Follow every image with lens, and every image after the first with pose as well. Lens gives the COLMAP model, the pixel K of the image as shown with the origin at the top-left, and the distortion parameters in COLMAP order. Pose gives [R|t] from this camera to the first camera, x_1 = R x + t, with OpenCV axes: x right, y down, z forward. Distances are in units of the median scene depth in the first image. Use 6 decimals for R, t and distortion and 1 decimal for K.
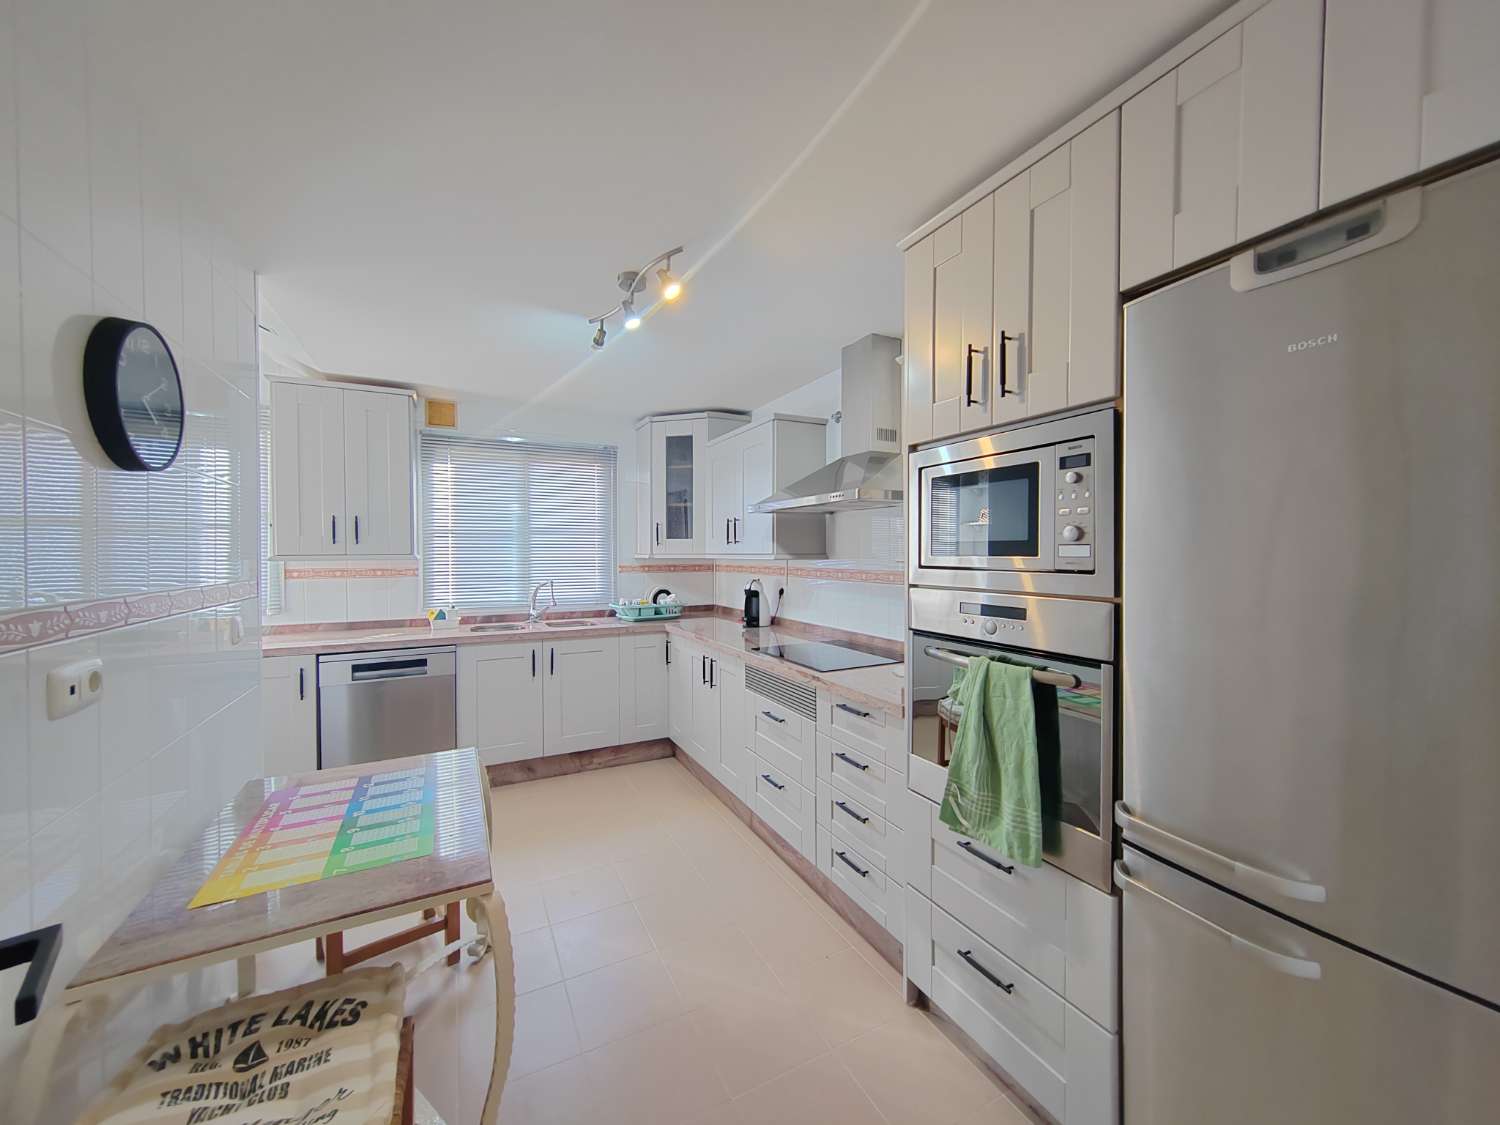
lens RADIAL K [[572.6, 0, 752.9], [0, 572.6, 561.6], [0, 0, 1]] dist [0.006534, -0.000075]
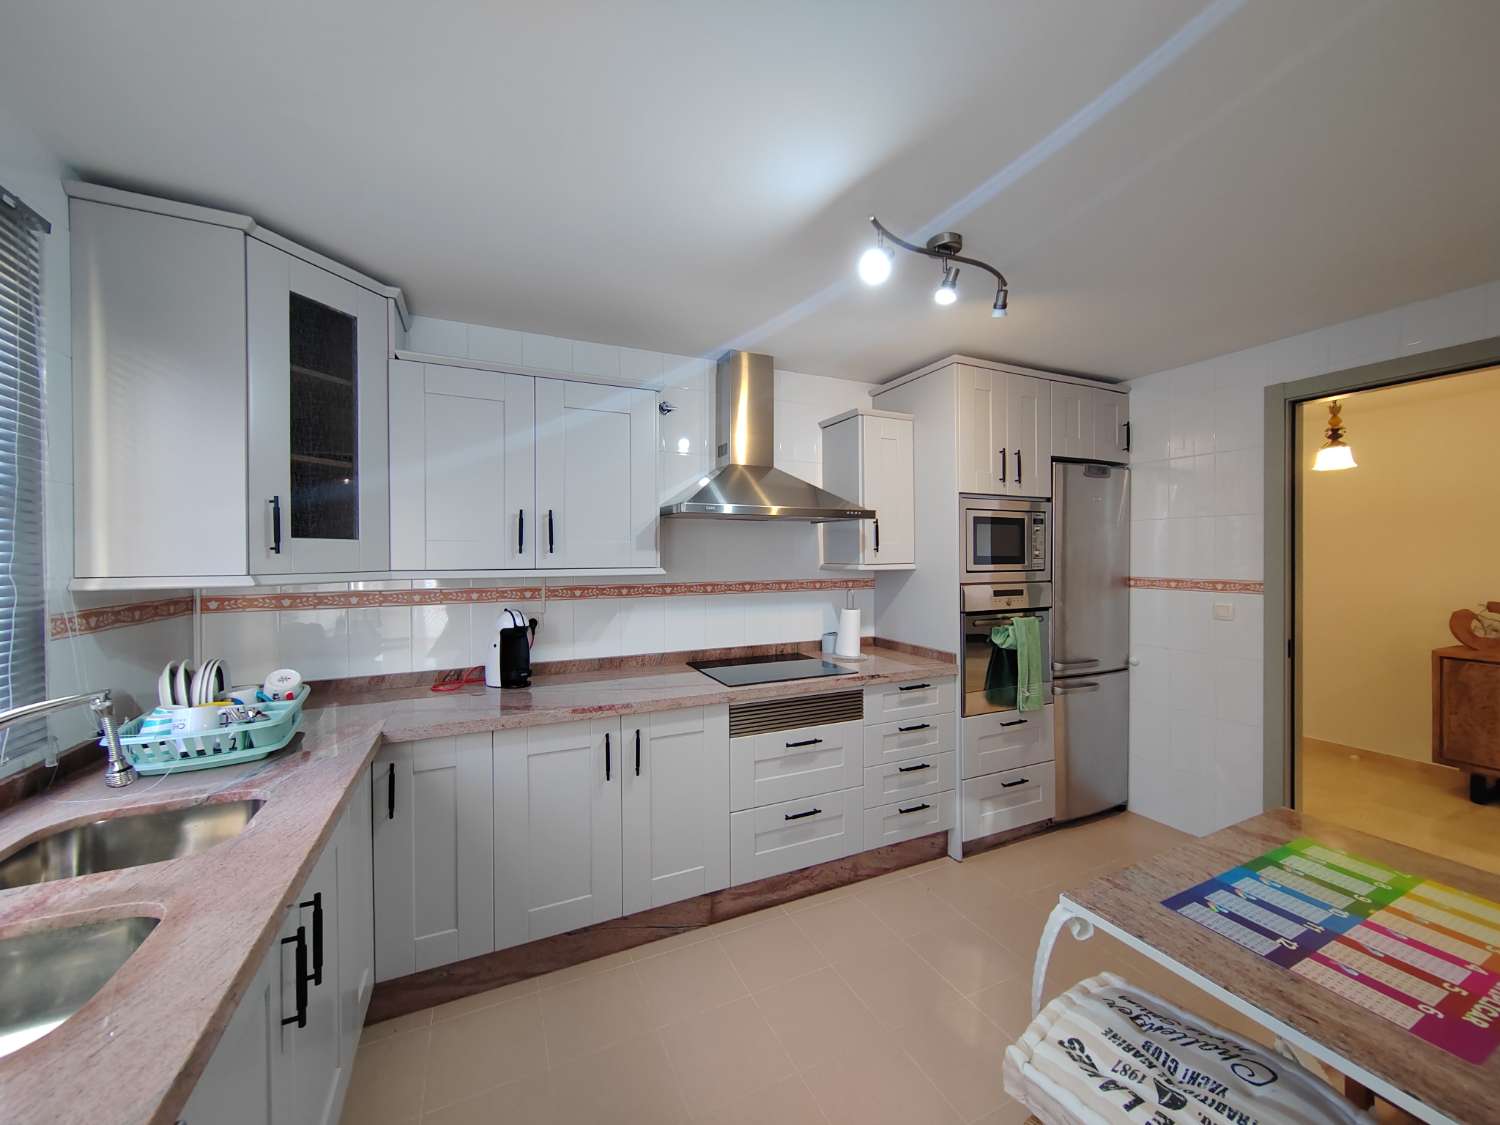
lens RADIAL K [[572.6, 0, 752.9], [0, 572.6, 561.6], [0, 0, 1]] dist [0.006534, -0.000075]
pose [[0.033236, -0.003641, 0.999441, -1.384933], [0.023546, 0.999719, 0.002859, -0.039790], [-0.999170, 0.023438, 0.033312, 1.636414]]
